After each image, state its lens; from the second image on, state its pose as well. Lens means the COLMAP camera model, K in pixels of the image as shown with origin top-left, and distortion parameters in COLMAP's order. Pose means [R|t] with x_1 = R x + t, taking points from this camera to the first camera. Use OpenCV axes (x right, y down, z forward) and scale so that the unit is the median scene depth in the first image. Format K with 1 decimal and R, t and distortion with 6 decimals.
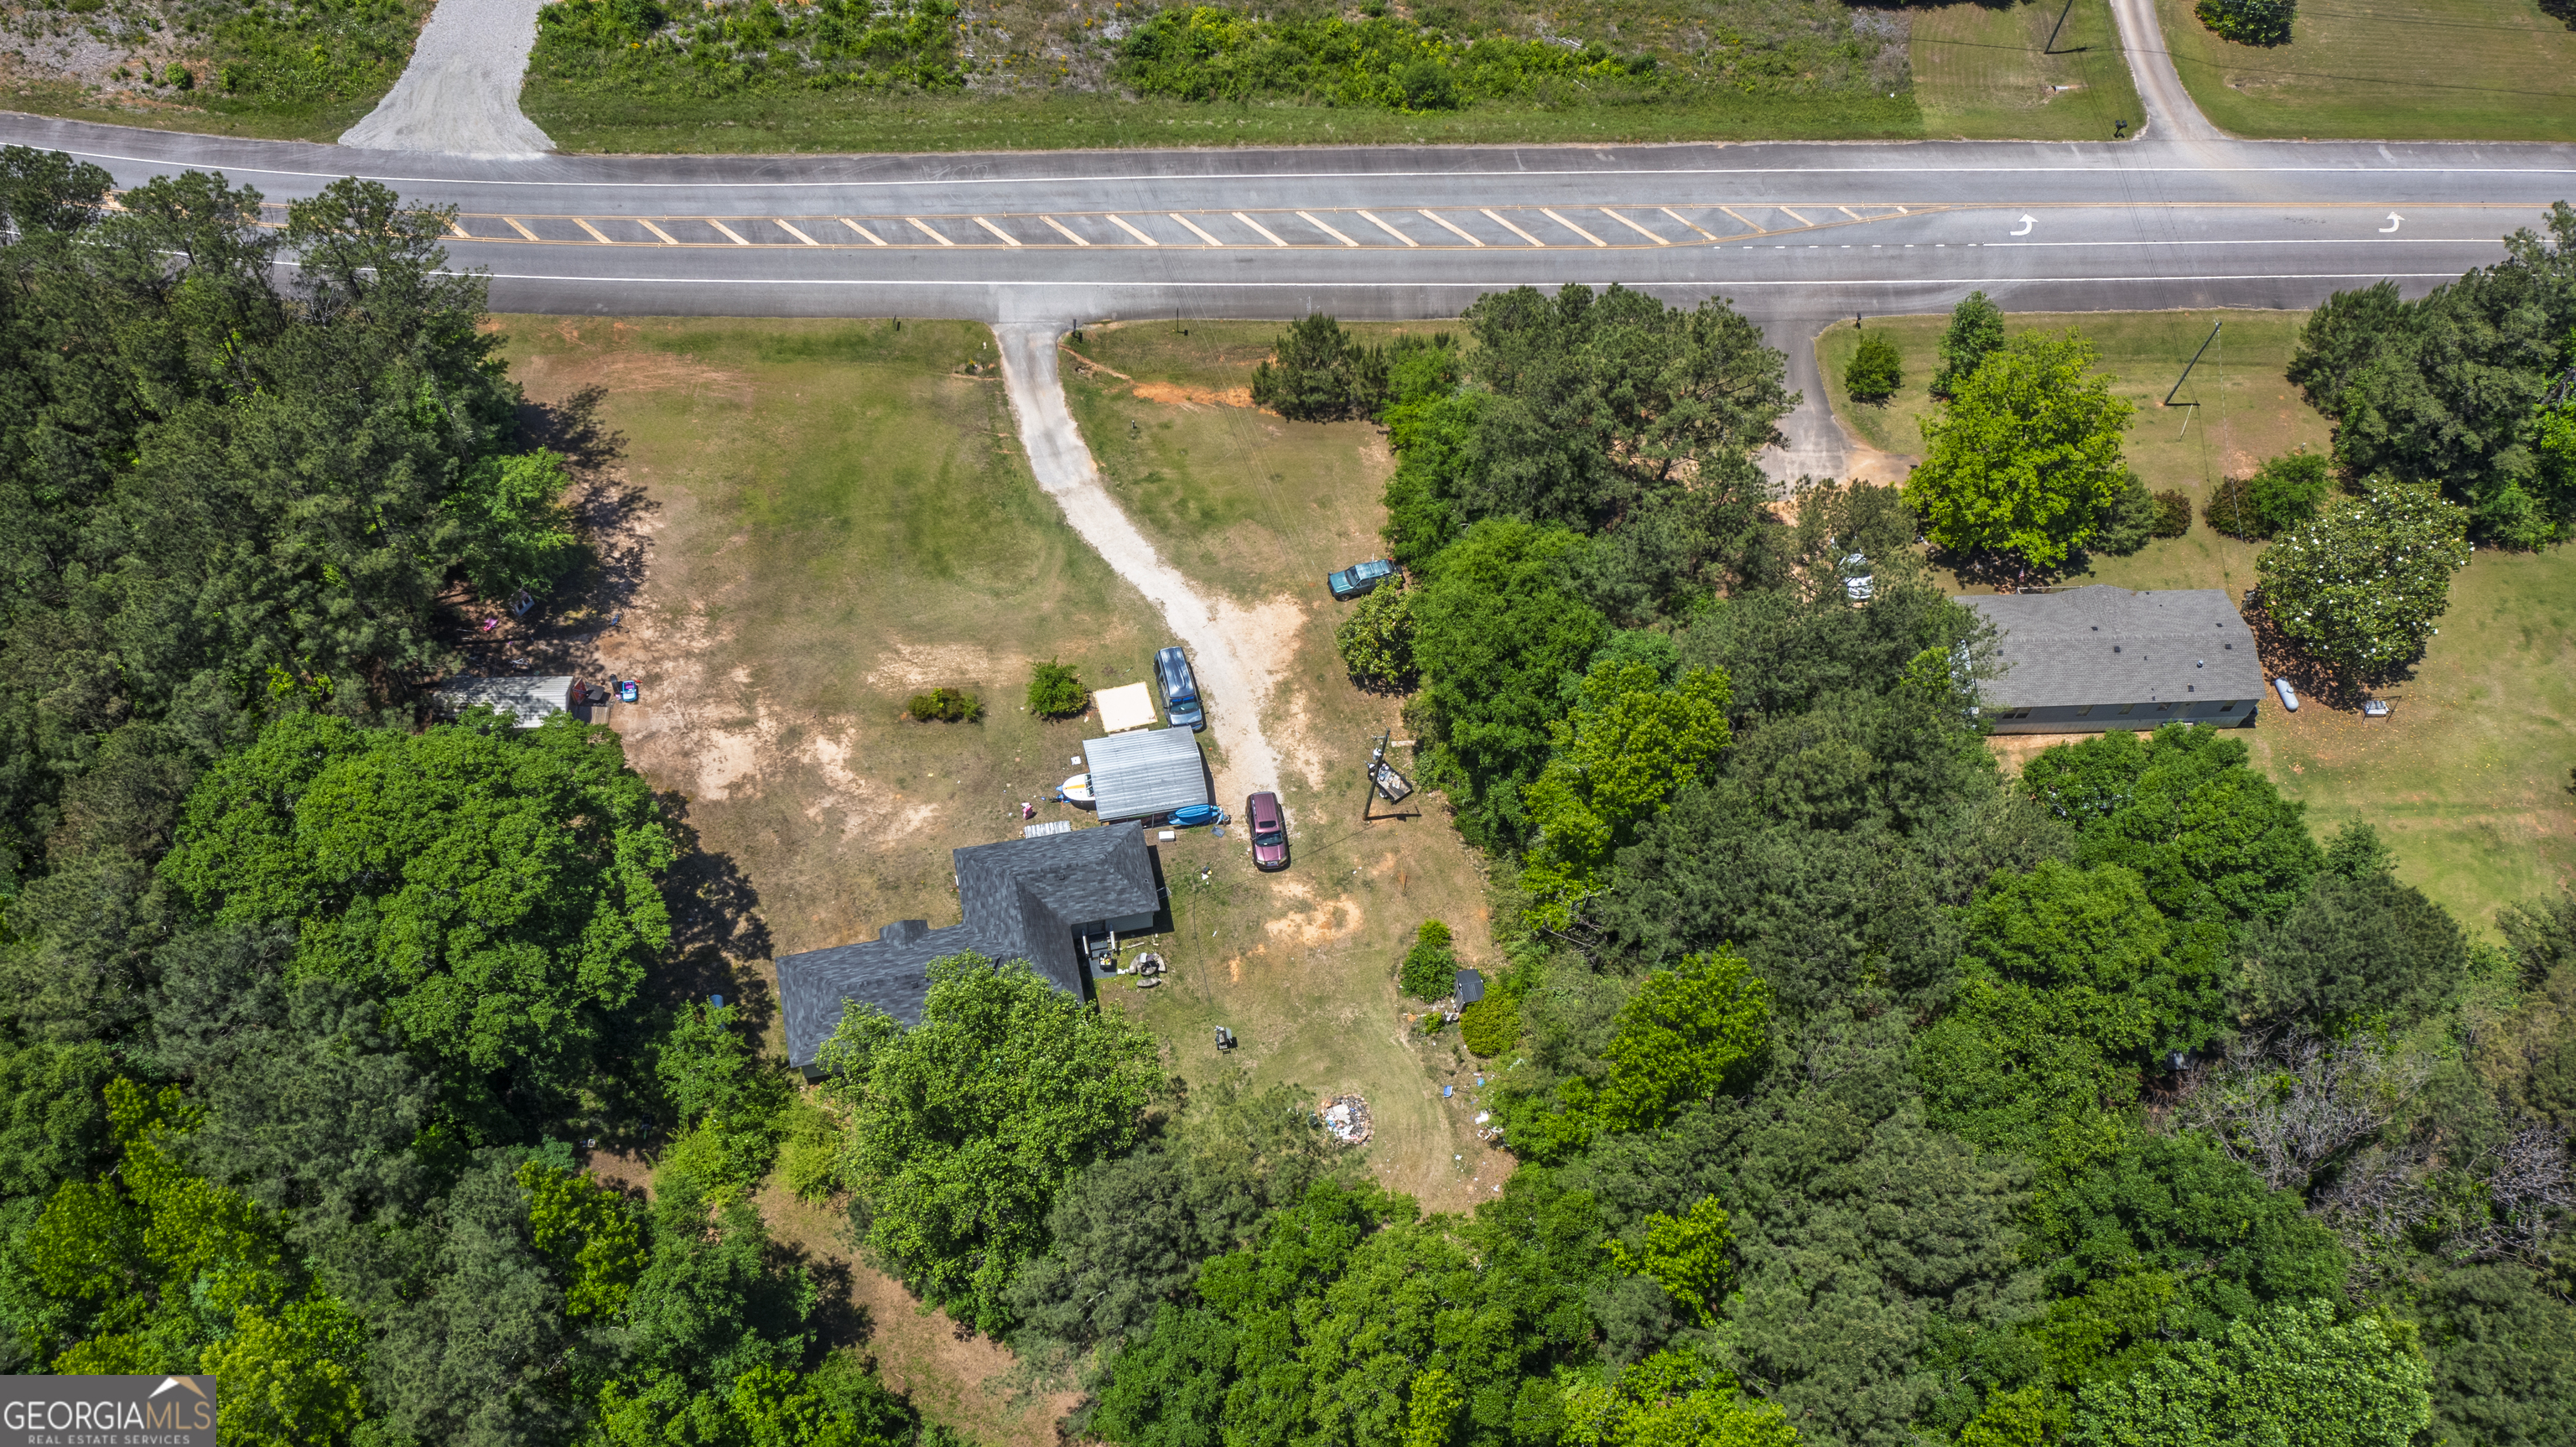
lens RADIAL K [[2041.3, 0, 1294.0], [0, 2041.3, 727.5], [0, 0, 1]] dist [-0.009956, 0.012423]
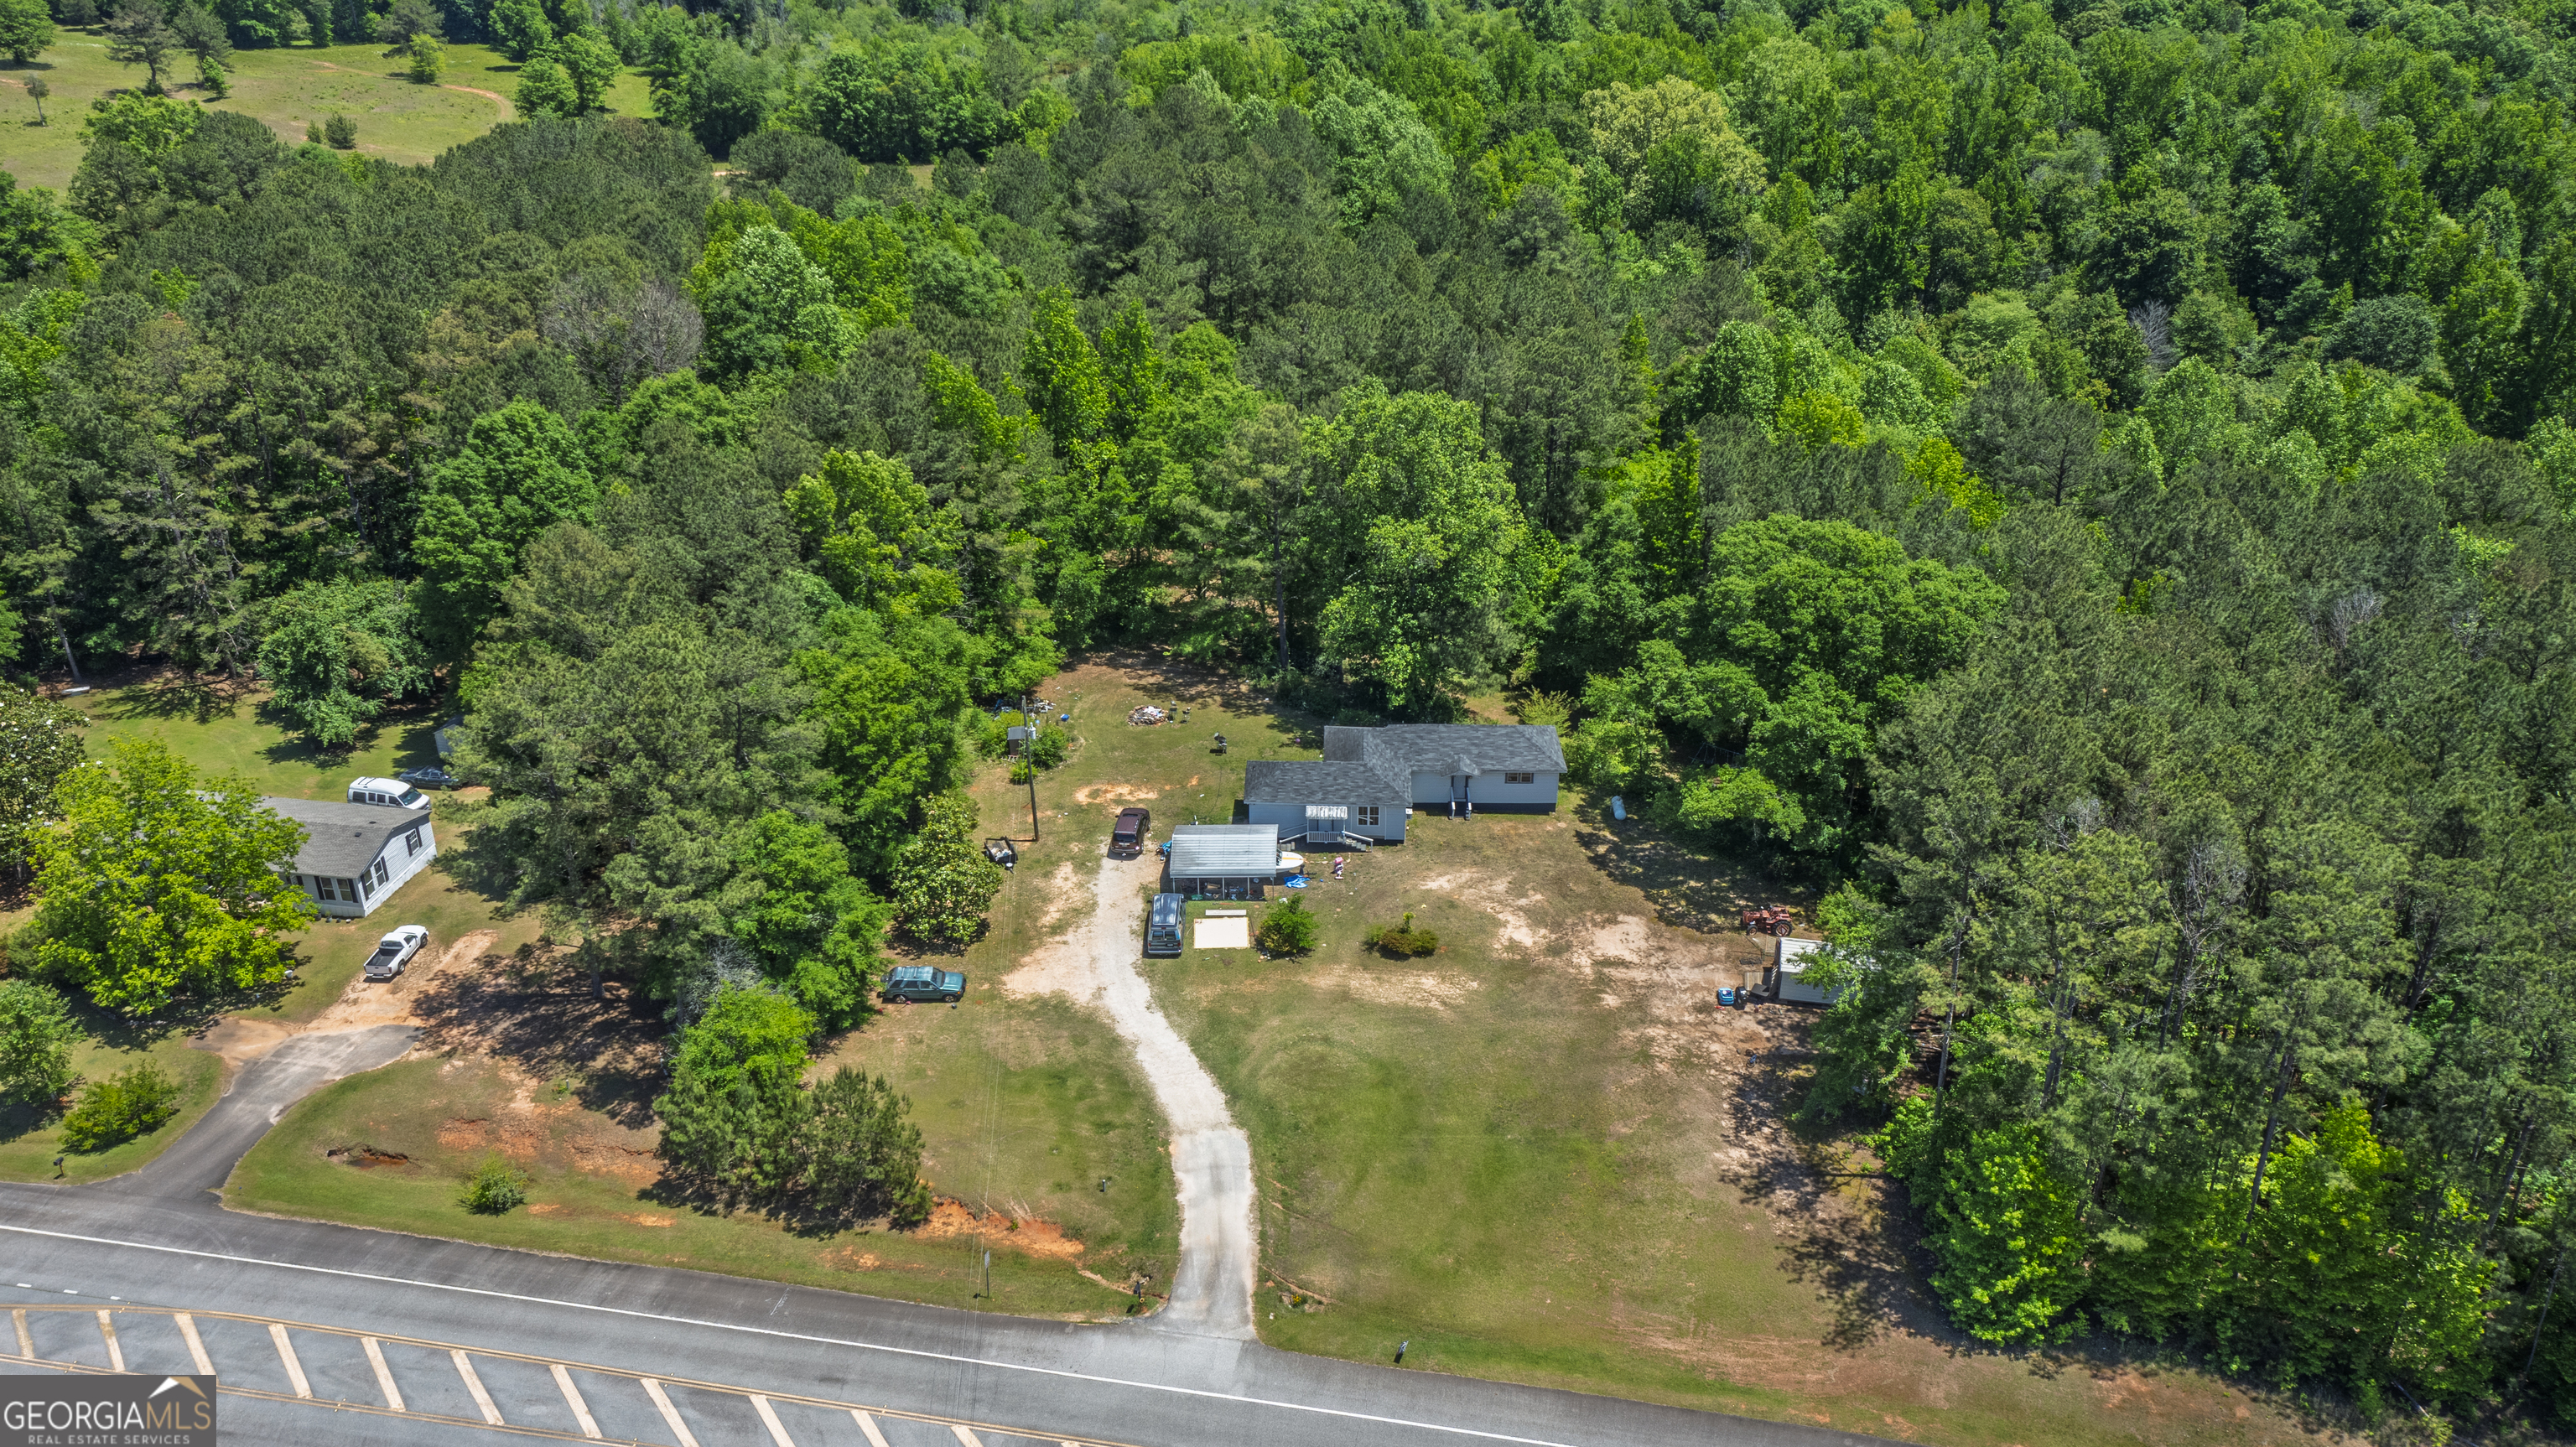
lens RADIAL K [[2041.3, 0, 1294.0], [0, 2041.3, 727.5], [0, 0, 1]] dist [-0.009956, 0.012423]
pose [[-0.967026, -0.170176, 0.189473, -0.234395], [0.174462, 0.099345, 0.979640, -0.800703], [-0.185535, 0.980393, -0.066380, 0.790036]]
